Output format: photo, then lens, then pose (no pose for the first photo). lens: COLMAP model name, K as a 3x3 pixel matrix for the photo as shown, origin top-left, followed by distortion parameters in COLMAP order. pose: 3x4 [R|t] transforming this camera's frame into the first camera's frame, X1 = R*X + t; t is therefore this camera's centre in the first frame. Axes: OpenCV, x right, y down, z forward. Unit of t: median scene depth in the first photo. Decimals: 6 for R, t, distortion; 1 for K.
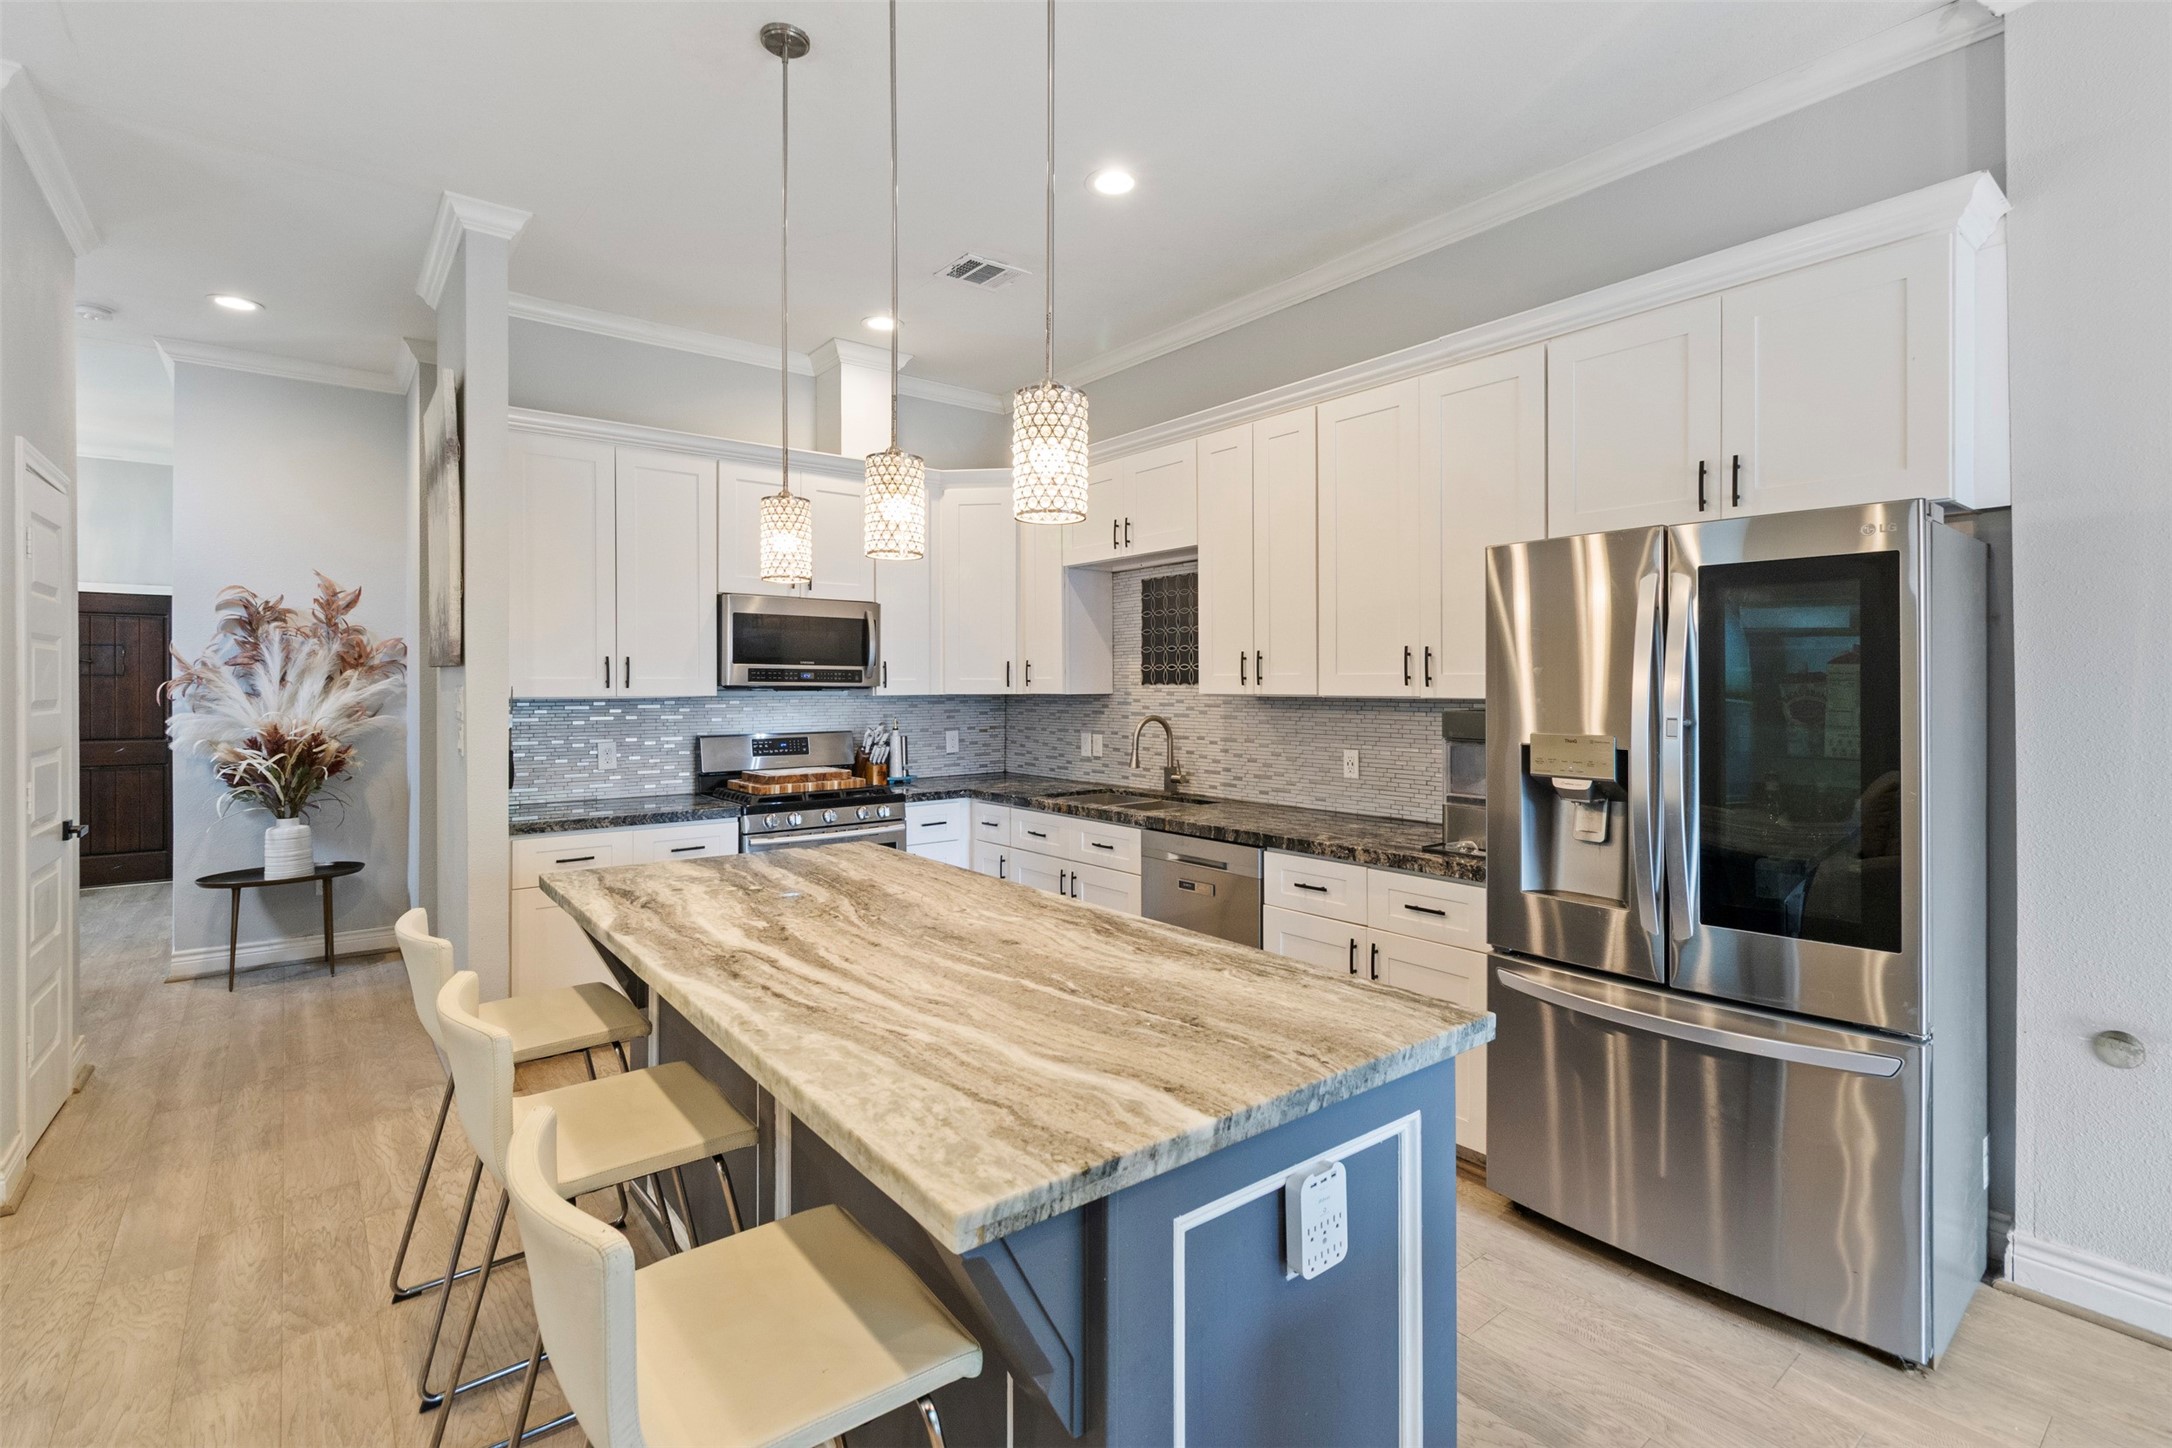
lens RADIAL K [[996.4, 0, 1078.2], [0, 996.4, 692.0], [0, 0, 1]] dist [0.003090, -0.002041]
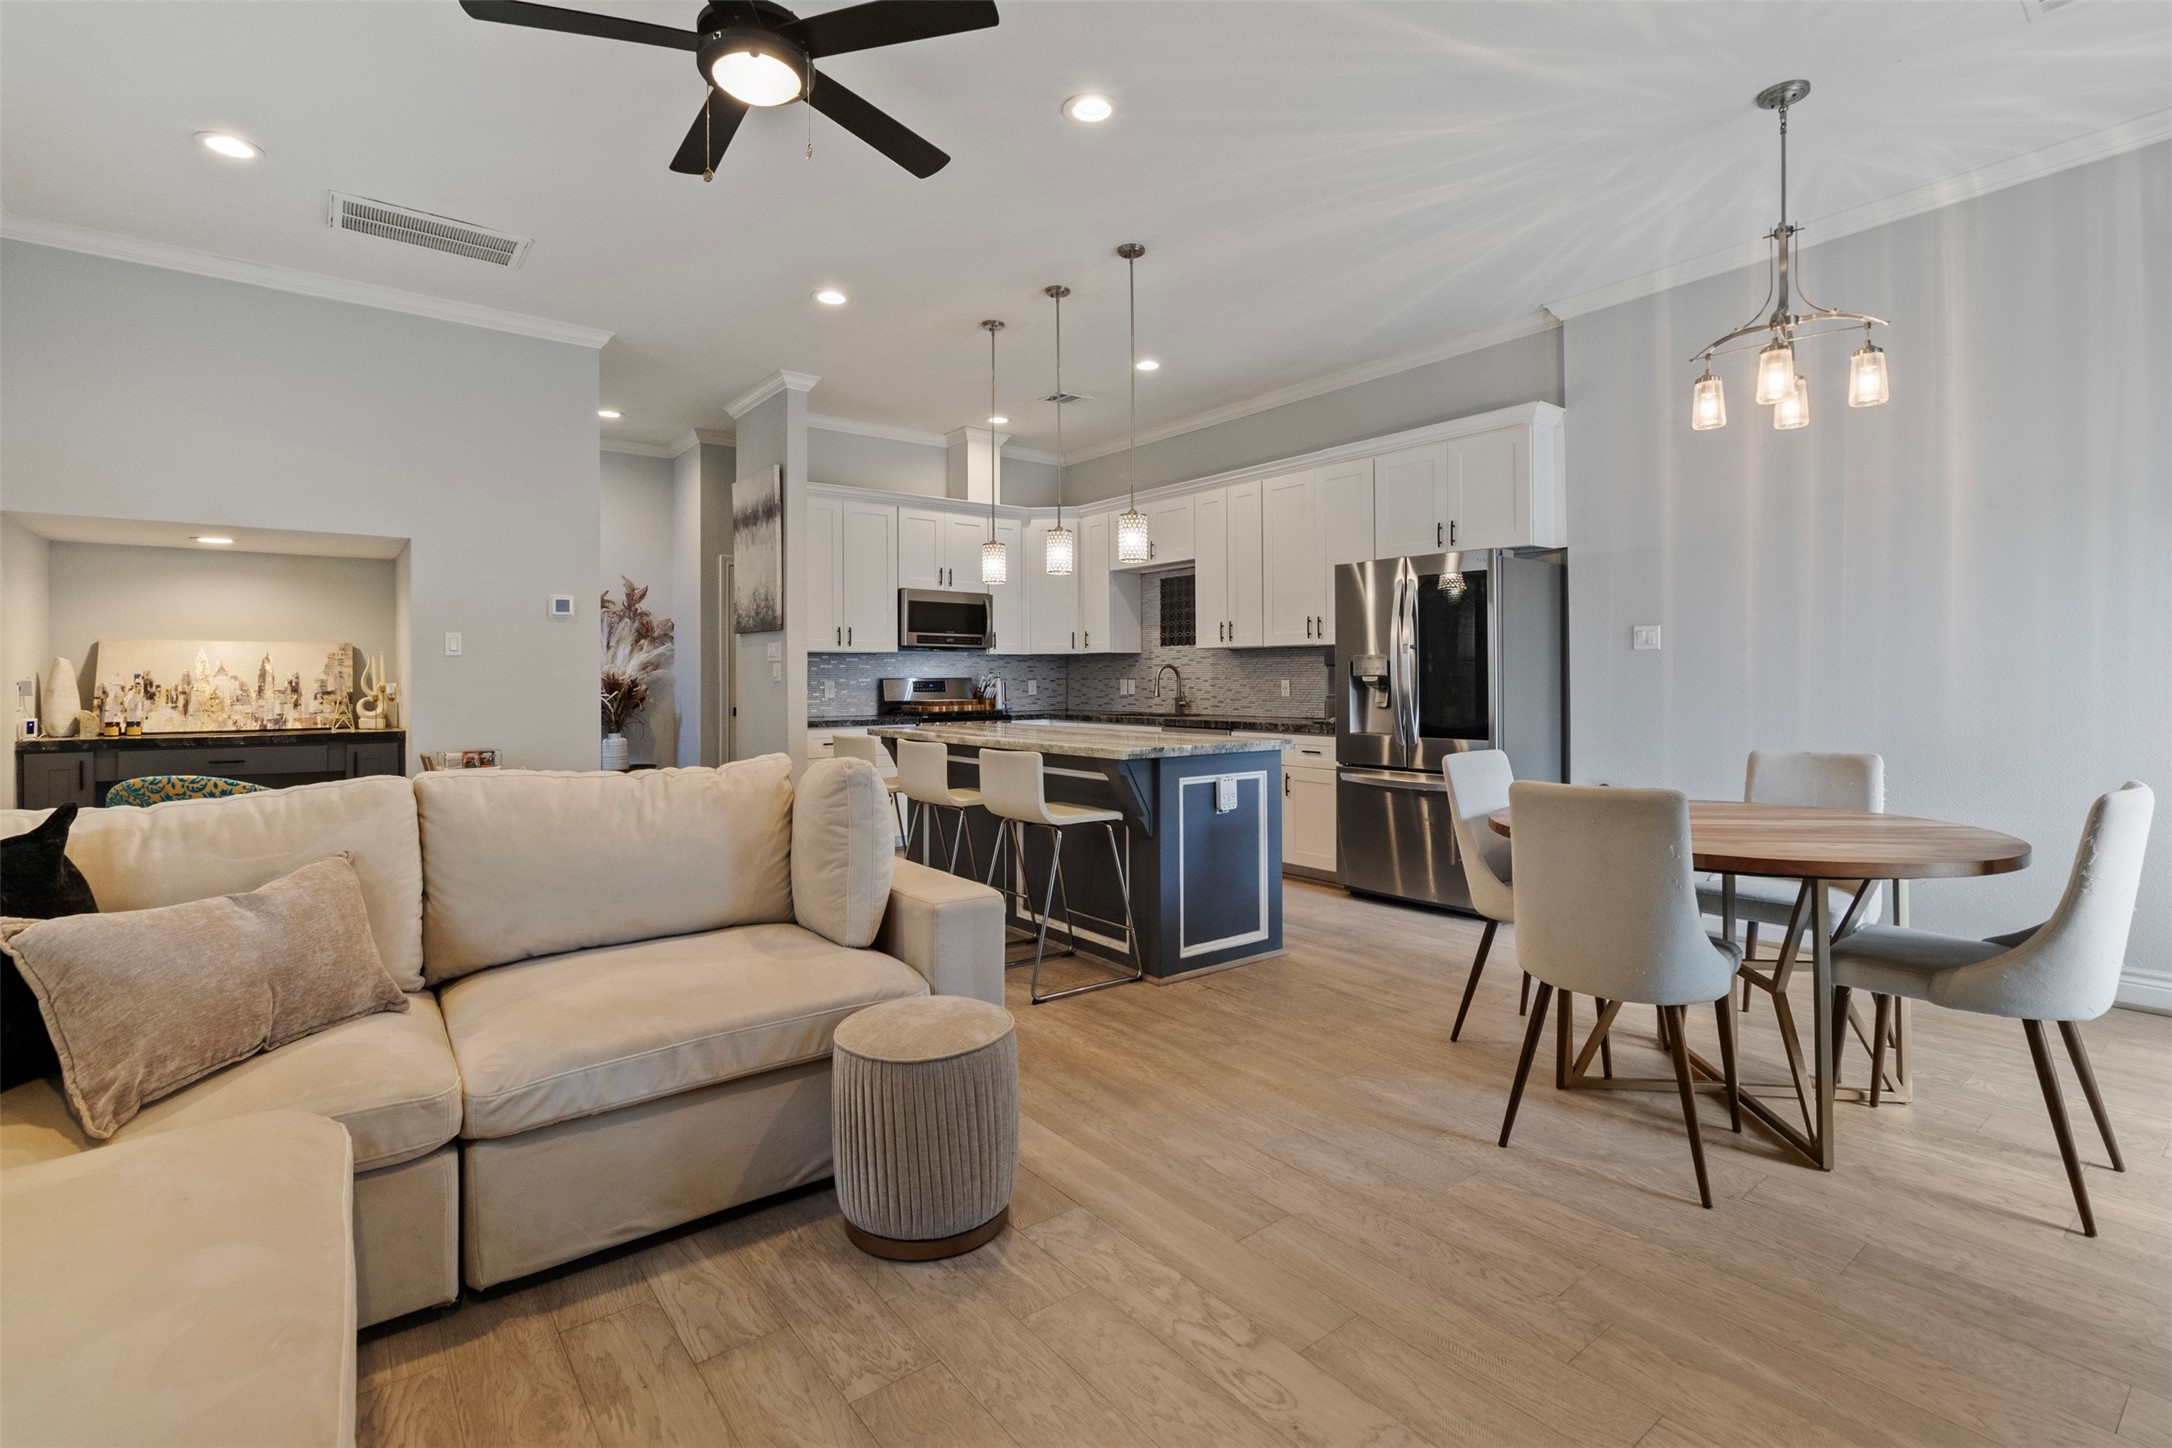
lens RADIAL K [[996.4, 0, 1088.2], [0, 996.4, 672.3], [0, 0, 1]] dist [0.003090, -0.002041]
pose [[0.999994, -0.003414, 0.000559, -0.058255], [0.003421, 0.999922, -0.012046, 0.060083], [-0.000518, 0.012048, 0.999927, -0.648131]]
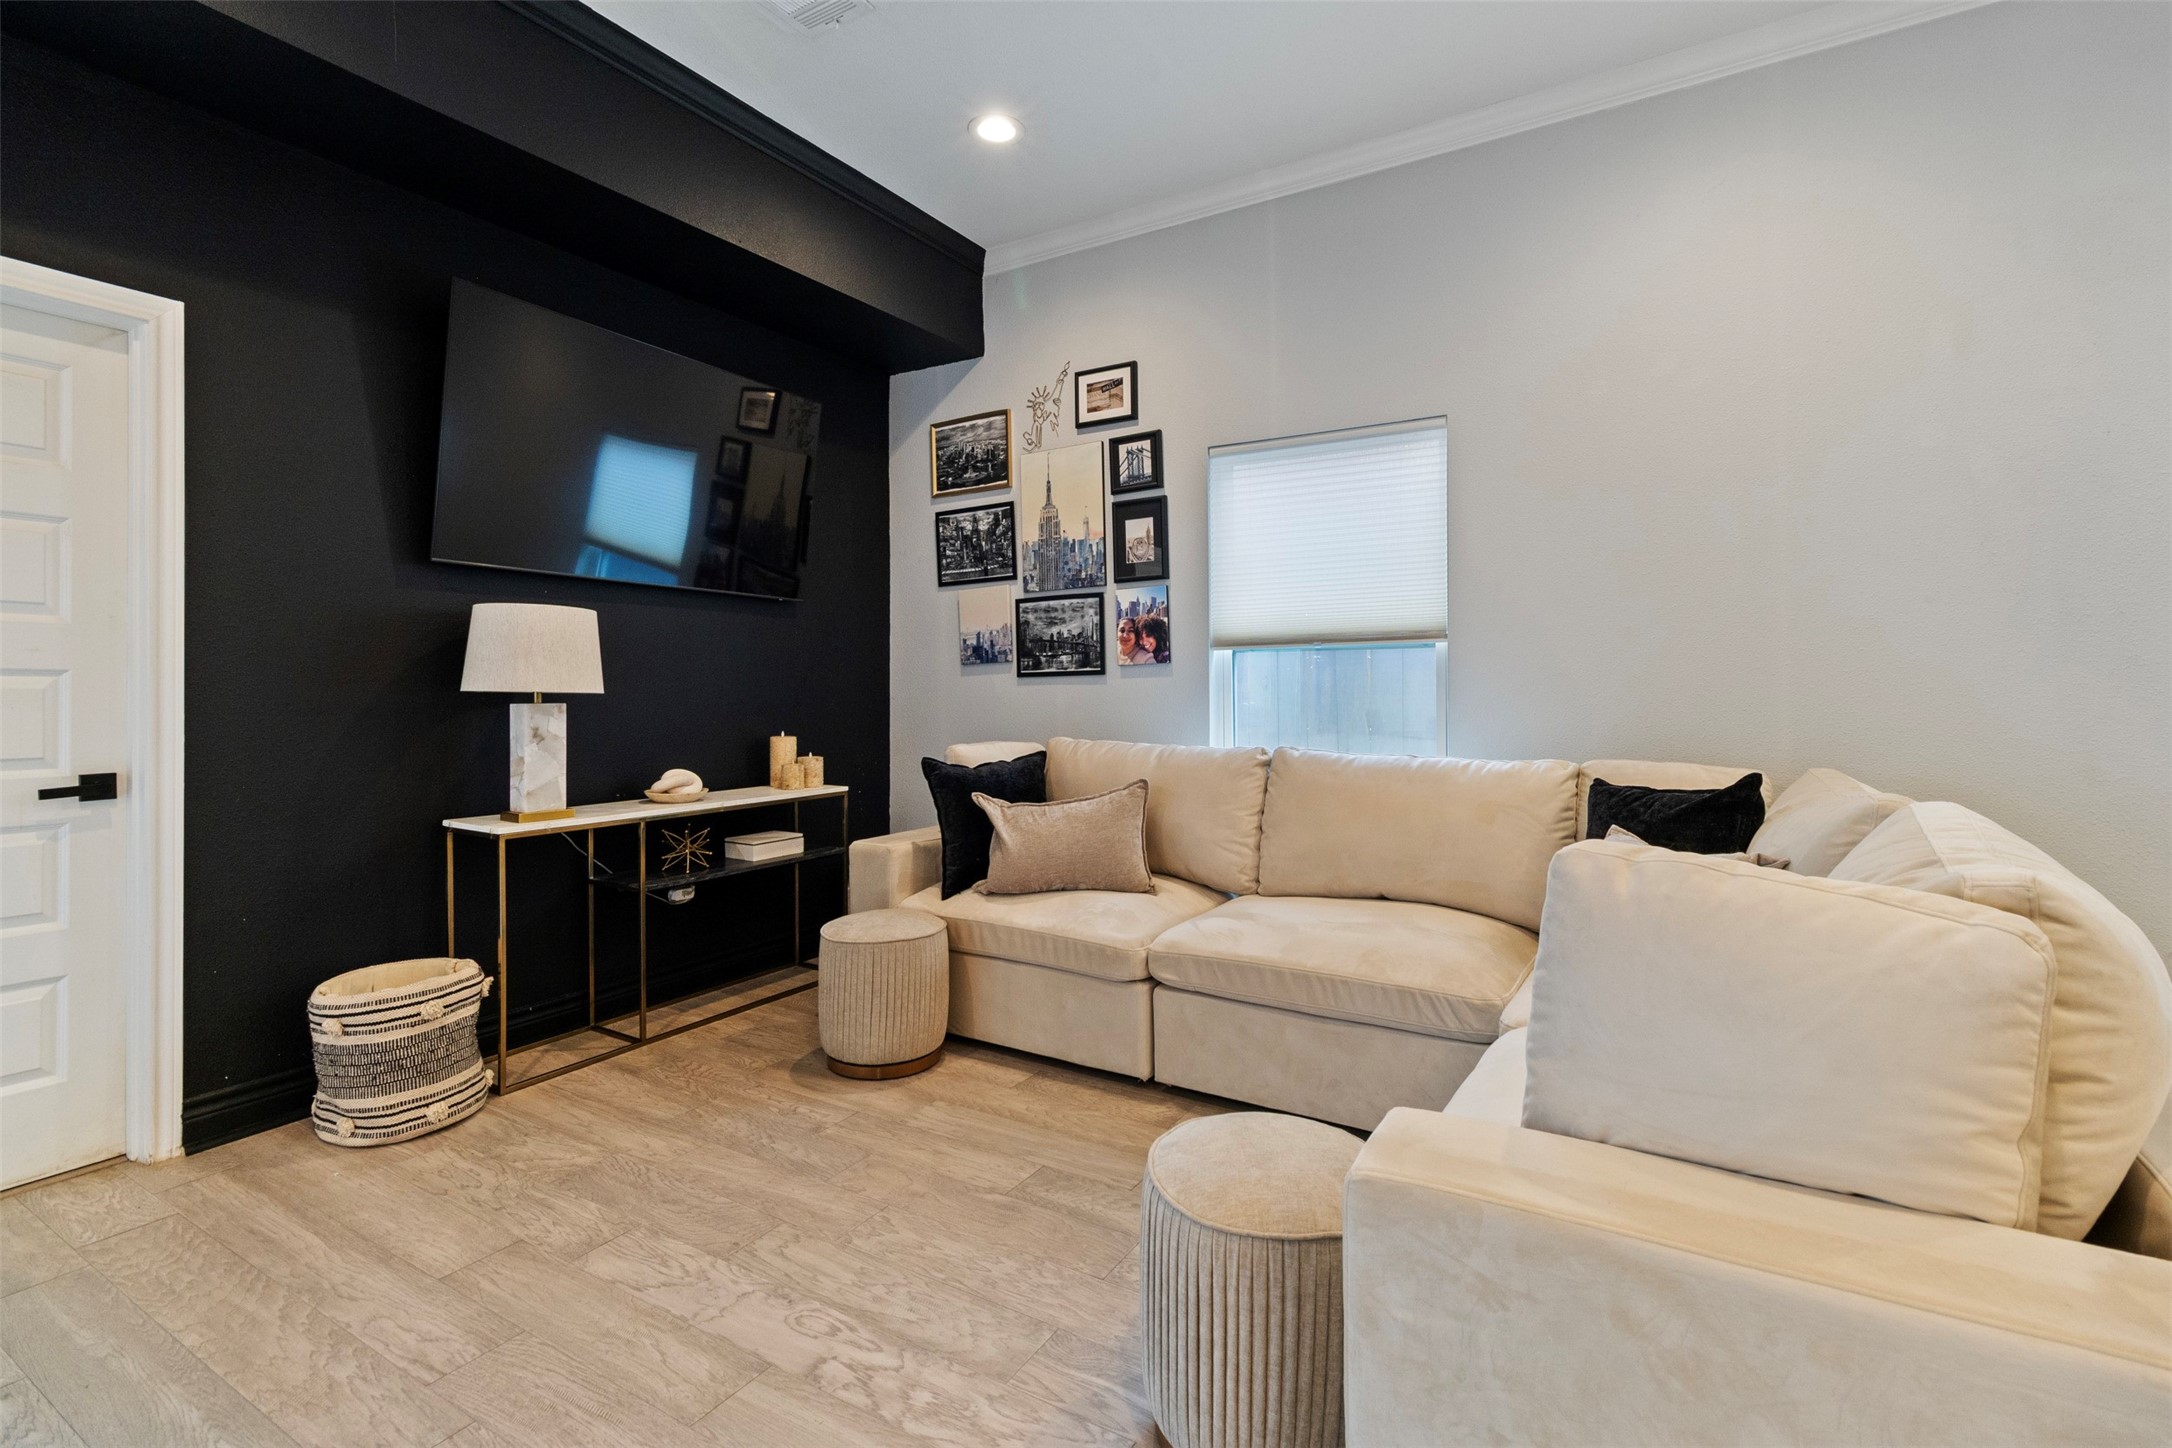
lens RADIAL K [[996.4, 0, 1078.5], [0, 996.4, 684.6], [0, 0, 1]] dist [0.003090, -0.002041]
pose [[-0.936237, 0.007606, -0.351288, 0.052498], [0.005500, 0.999960, 0.006993, 0.054693], [0.351327, 0.004615, -0.936241, 0.195011]]
